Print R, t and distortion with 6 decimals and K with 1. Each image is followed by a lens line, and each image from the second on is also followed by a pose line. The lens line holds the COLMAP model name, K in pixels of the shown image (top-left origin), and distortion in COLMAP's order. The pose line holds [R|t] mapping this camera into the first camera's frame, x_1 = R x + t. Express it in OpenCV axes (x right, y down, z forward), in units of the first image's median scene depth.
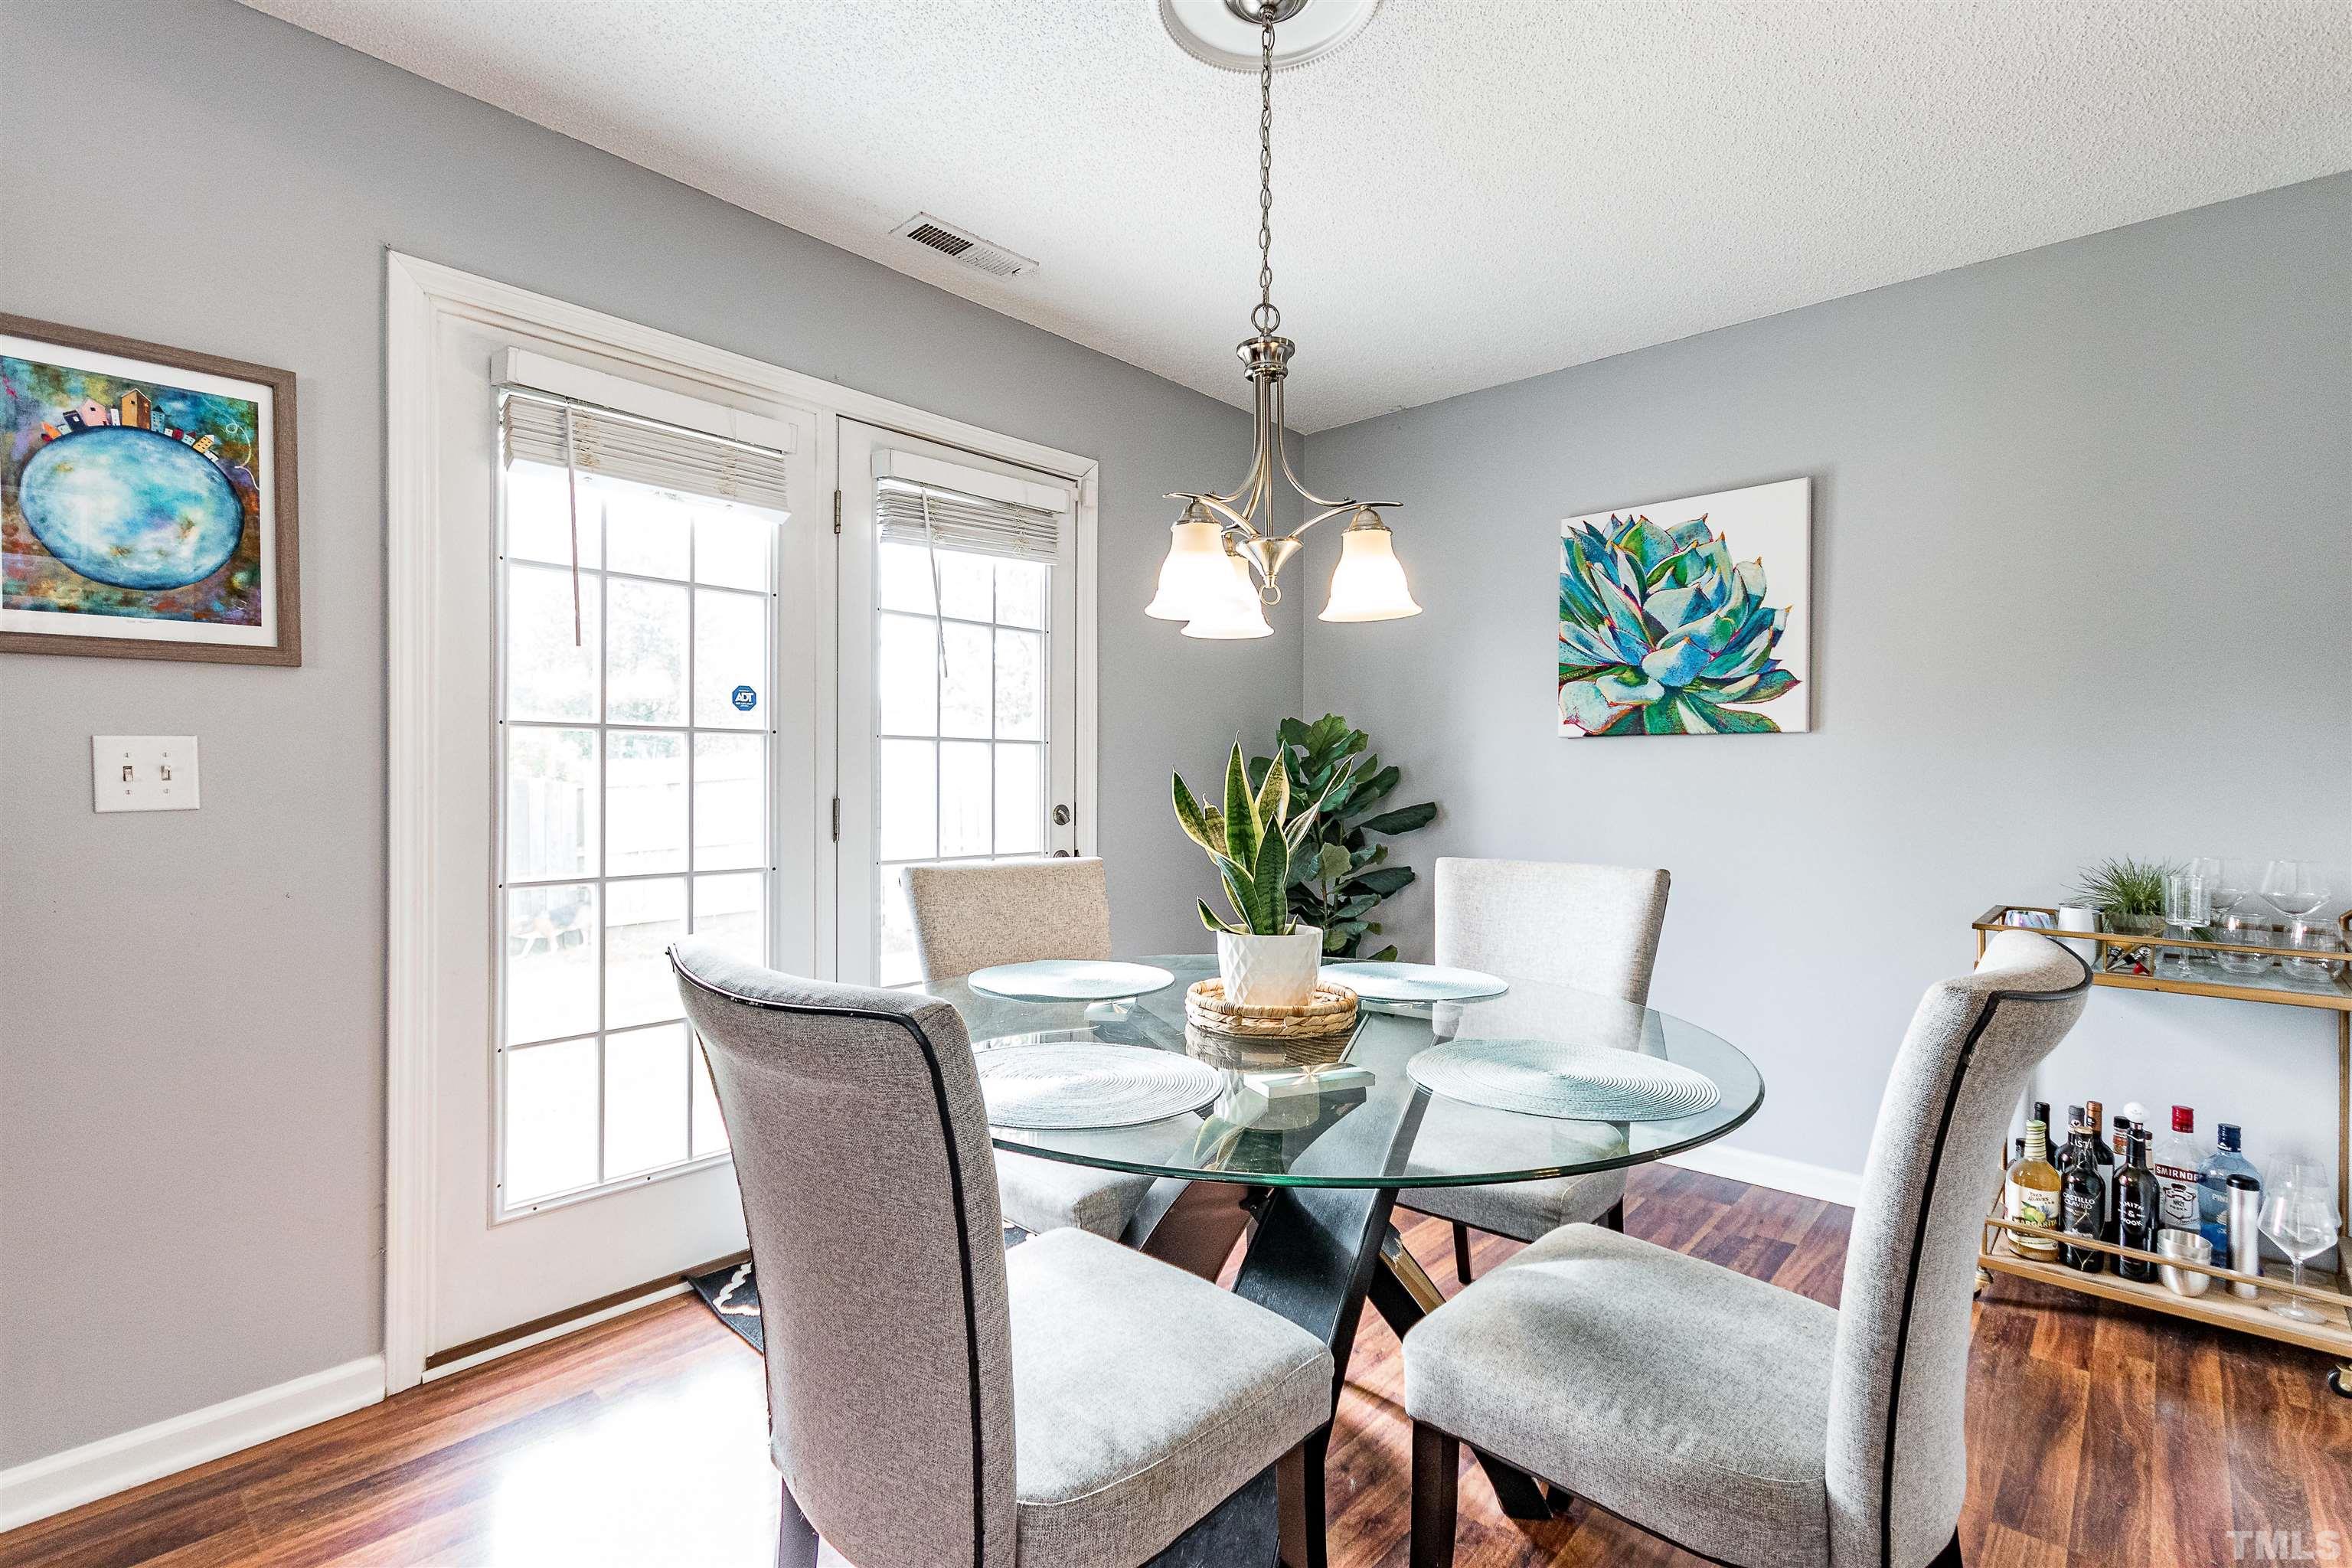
lens RADIAL K [[1085.6, 0, 1188.0], [0, 1085.6, 775.4], [0, 0, 1]] dist [0.002493, -0.002074]
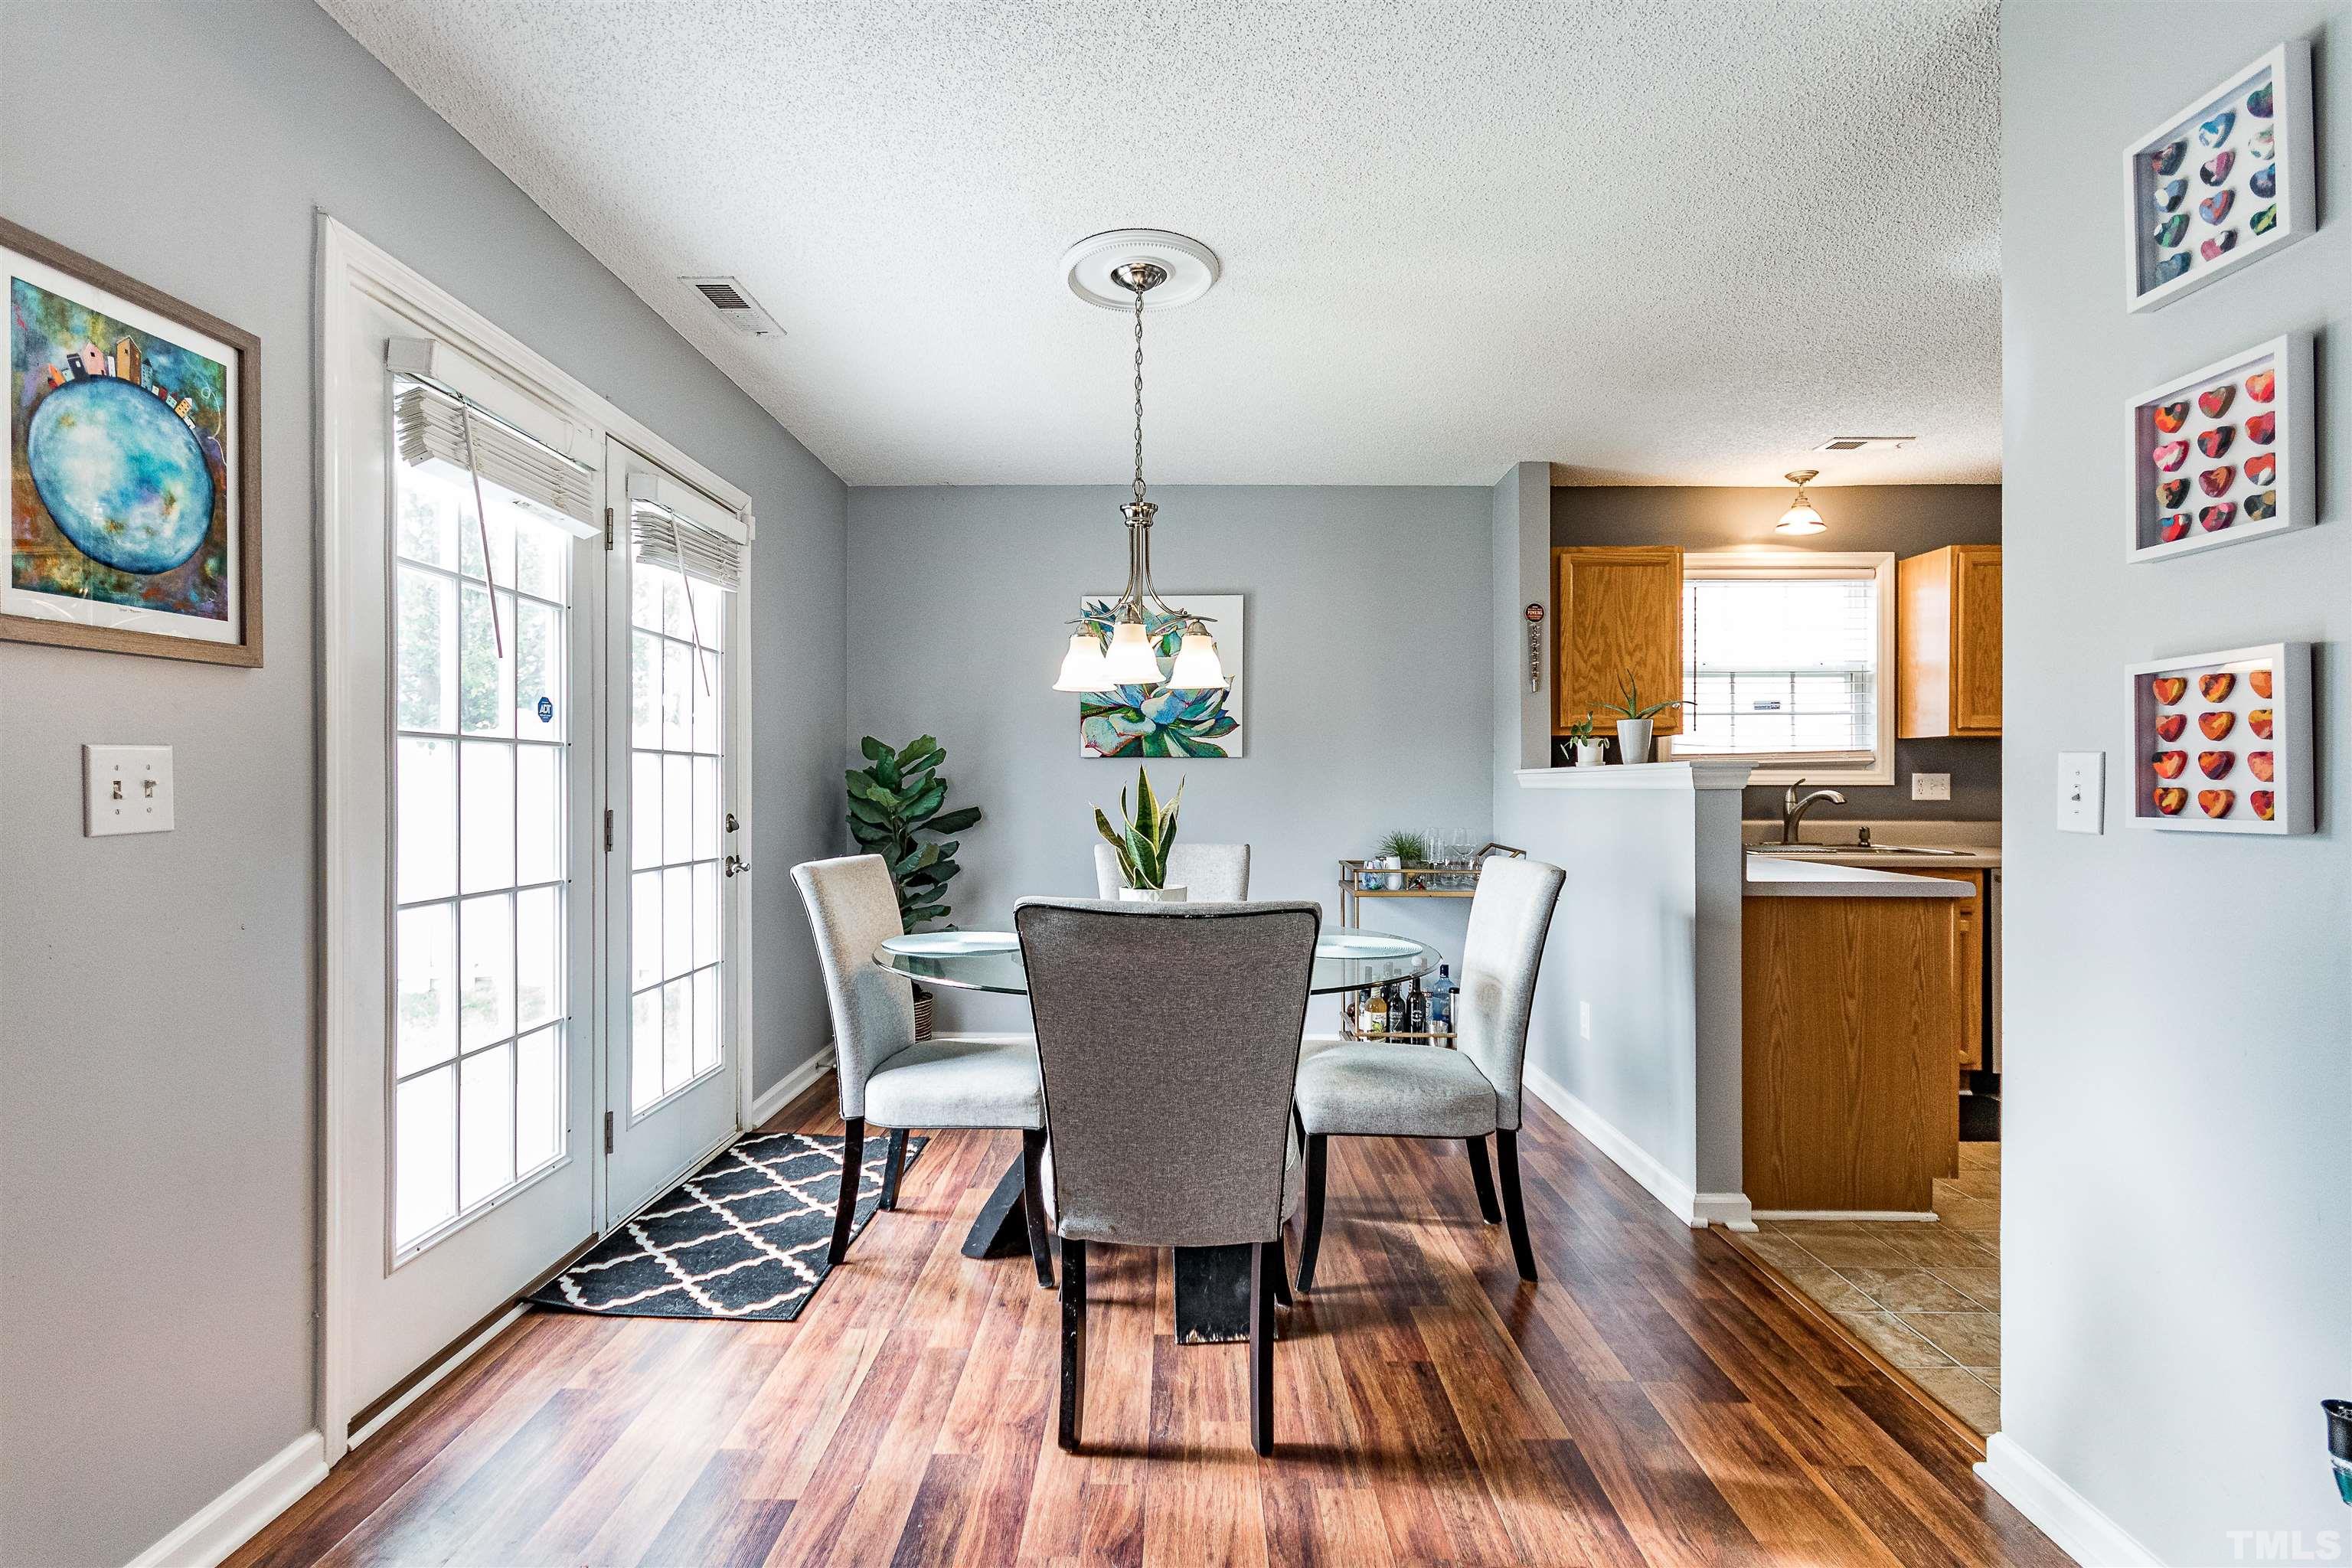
lens RADIAL K [[1085.6, 0, 1171.1], [0, 1085.6, 781.6], [0, 0, 1]] dist [0.002493, -0.002074]
pose [[0.746380, -0.000115, 0.665520, -0.749165], [0.000485, 1.000000, -0.000371, -0.005956], [-0.665520, 0.000599, 0.746380, -0.139644]]
